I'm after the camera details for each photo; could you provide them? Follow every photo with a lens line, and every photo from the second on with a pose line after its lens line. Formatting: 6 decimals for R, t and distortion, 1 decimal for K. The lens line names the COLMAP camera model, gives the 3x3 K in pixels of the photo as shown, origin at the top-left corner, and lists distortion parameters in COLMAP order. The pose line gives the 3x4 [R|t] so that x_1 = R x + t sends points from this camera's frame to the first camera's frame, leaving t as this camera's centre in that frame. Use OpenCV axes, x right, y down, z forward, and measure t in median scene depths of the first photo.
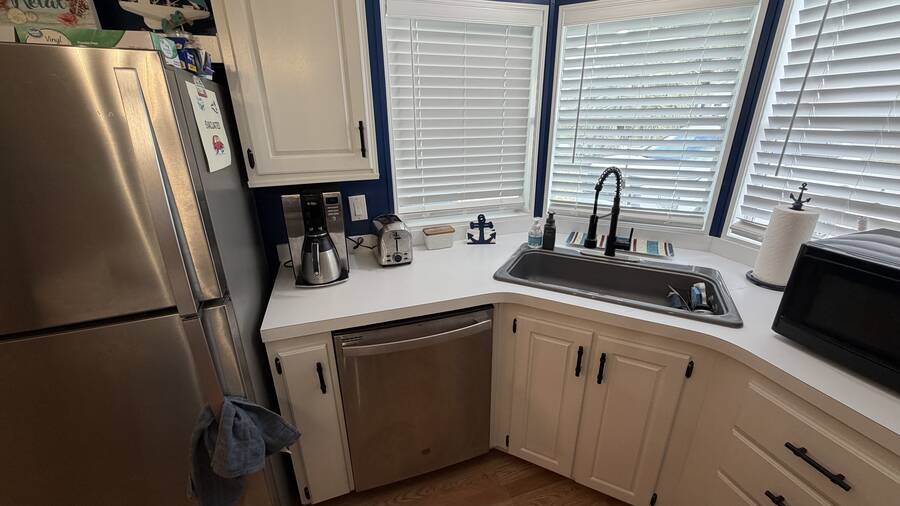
lens RADIAL K [[359.4, 0, 448.5], [0, 359.4, 250.1], [0, 0, 1]] dist [0.001840, -0.000586]
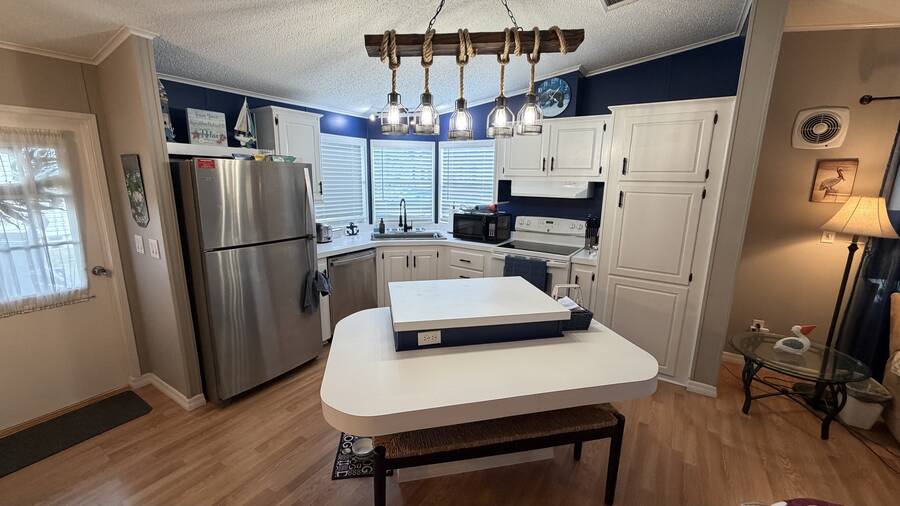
lens RADIAL K [[359.4, 0, 448.7], [0, 359.4, 251.5], [0, 0, 1]] dist [0.001840, -0.000586]
pose [[0.777664, -0.104225, 0.619980, -0.974354], [0.199789, 0.976011, -0.086525, 0.454751], [-0.596089, 0.191152, 0.779832, -1.237889]]
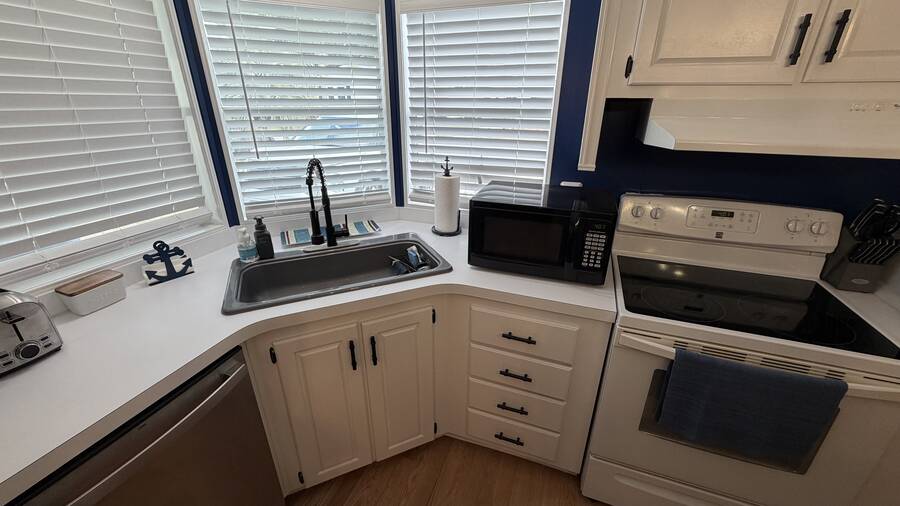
lens RADIAL K [[359.4, 0, 447.3], [0, 359.4, 251.1], [0, 0, 1]] dist [0.001840, -0.000586]
pose [[0.621273, -0.292084, 0.727123, -0.094898], [0.266565, 0.951369, 0.154403, -0.041779], [-0.736860, 0.097899, 0.668919, 0.088184]]
